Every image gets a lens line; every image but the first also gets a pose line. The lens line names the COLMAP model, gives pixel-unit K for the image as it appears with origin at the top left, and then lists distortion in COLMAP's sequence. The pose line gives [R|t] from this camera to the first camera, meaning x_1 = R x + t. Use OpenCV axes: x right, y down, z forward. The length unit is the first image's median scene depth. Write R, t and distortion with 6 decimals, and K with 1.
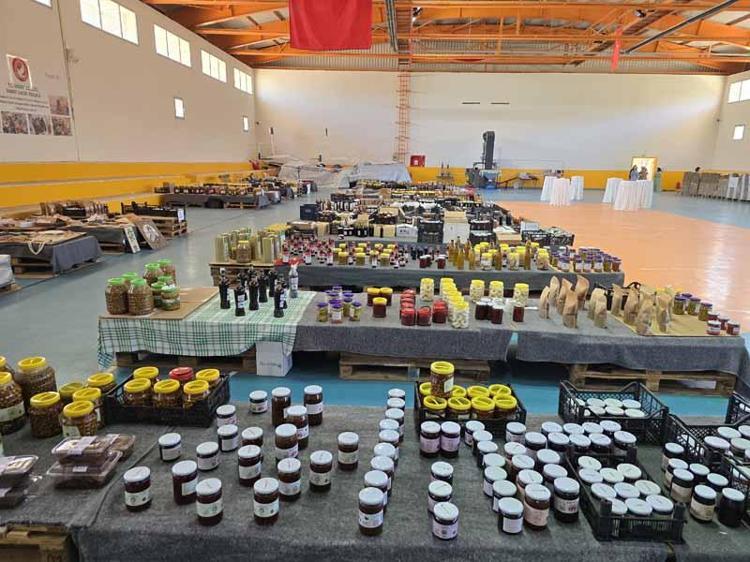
lens RADIAL K [[491.4, 0, 372.7], [0, 491.4, 288.3], [0, 0, 1]] dist [0.046663, -0.038323]
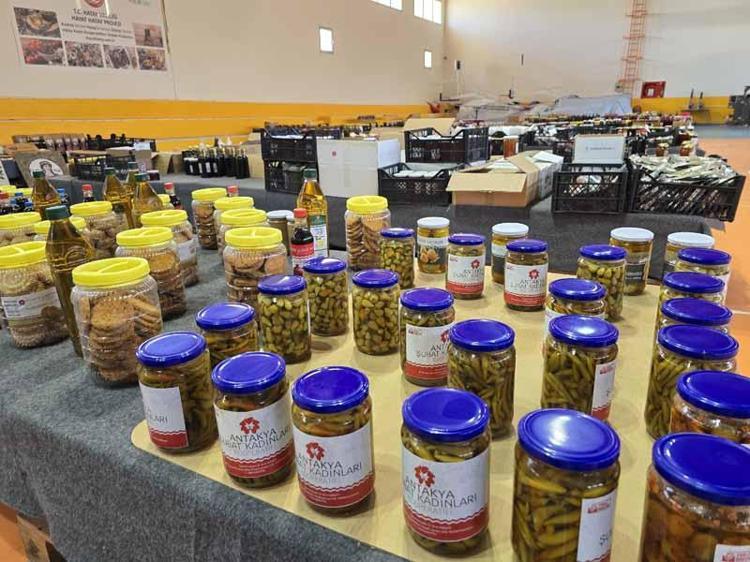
lens RADIAL K [[515.6, 0, 381.0], [0, 515.6, 278.8], [0, 0, 1]] dist [0.005954, -0.015218]
pose [[0.897728, 0.088310, -0.431609, 0.498821], [-0.067276, 0.995693, 0.063795, -0.054199], [0.435383, -0.028234, 0.899802, 0.923143]]
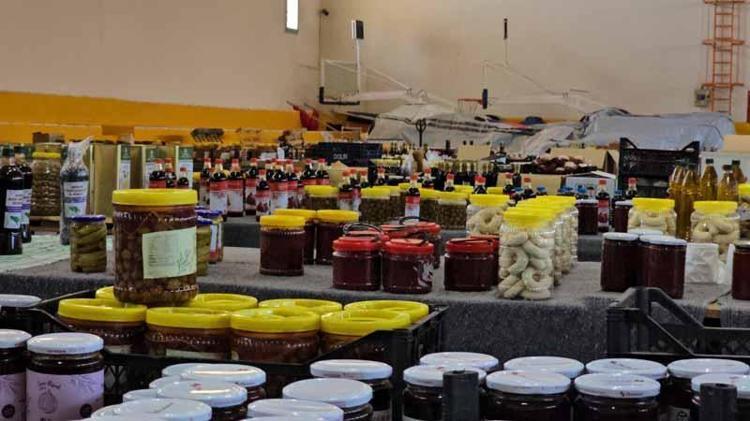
lens RADIAL K [[1412.8, 0, 371.9], [0, 1412.8, 208.1], [0, 0, 1]] dist [0.006603, 0.000000]
pose [[0.977609, 0.014198, -0.209950, 0.167938], [-0.056905, 0.978385, -0.198807, 0.125877], [0.202589, 0.206303, 0.957286, 0.110844]]
